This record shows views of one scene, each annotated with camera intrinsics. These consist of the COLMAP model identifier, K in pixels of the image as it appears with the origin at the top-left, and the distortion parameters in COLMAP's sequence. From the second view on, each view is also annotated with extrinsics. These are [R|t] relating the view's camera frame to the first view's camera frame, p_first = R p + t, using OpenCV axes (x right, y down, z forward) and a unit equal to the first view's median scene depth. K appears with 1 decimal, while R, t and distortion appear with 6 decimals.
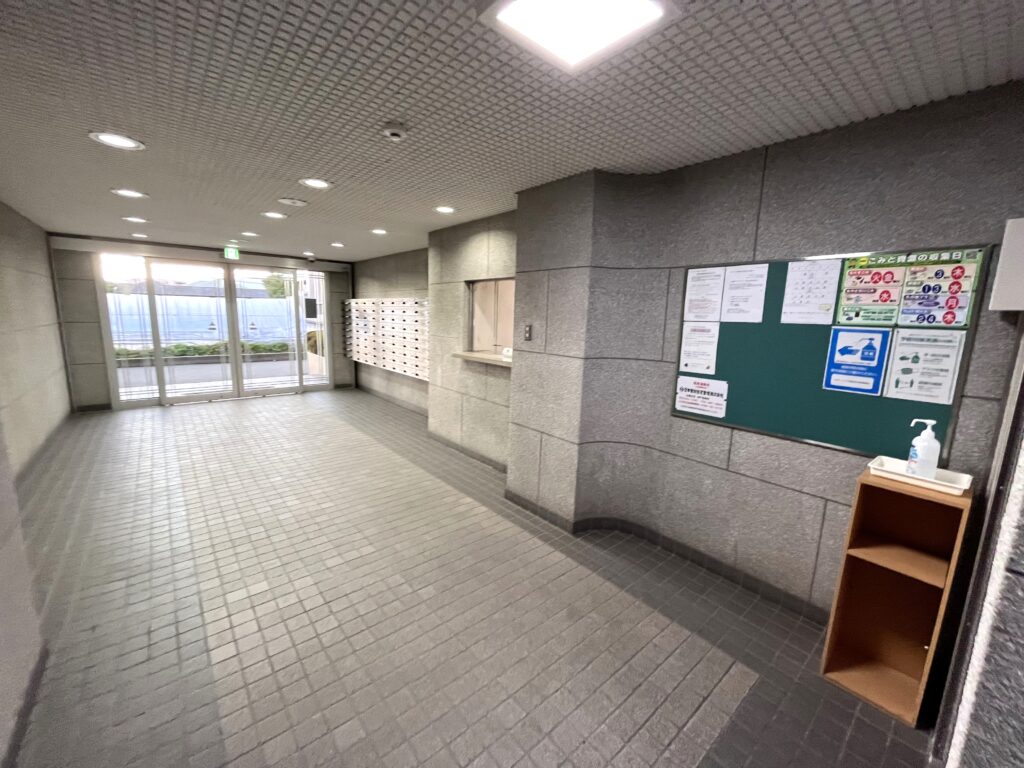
lens RADIAL K [[414.0, 0, 511.0], [0, 414.0, 386.5], [0, 0, 1]] dist [-0.001058, -0.000270]
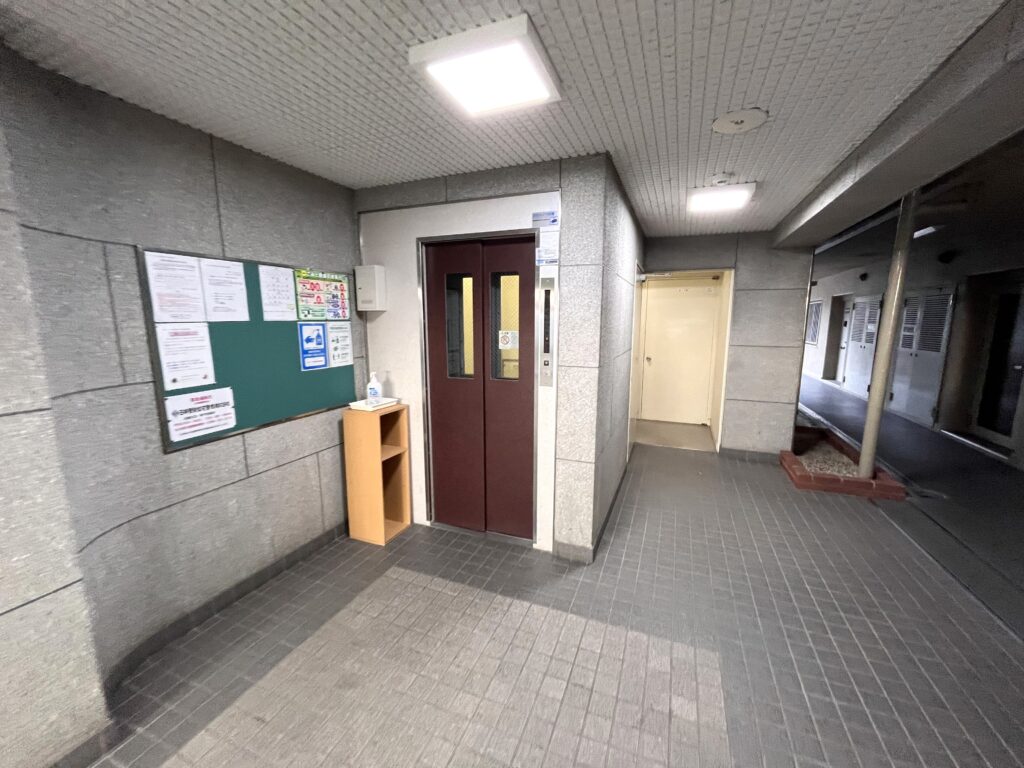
lens RADIAL K [[414.0, 0, 511.6], [0, 414.0, 383.8], [0, 0, 1]] dist [-0.001058, -0.000270]
pose [[-0.459436, -0.168505, 0.872080, -0.636489], [0.136904, 0.956672, 0.256975, -0.191633], [-0.877596, 0.237455, -0.416461, 0.952768]]
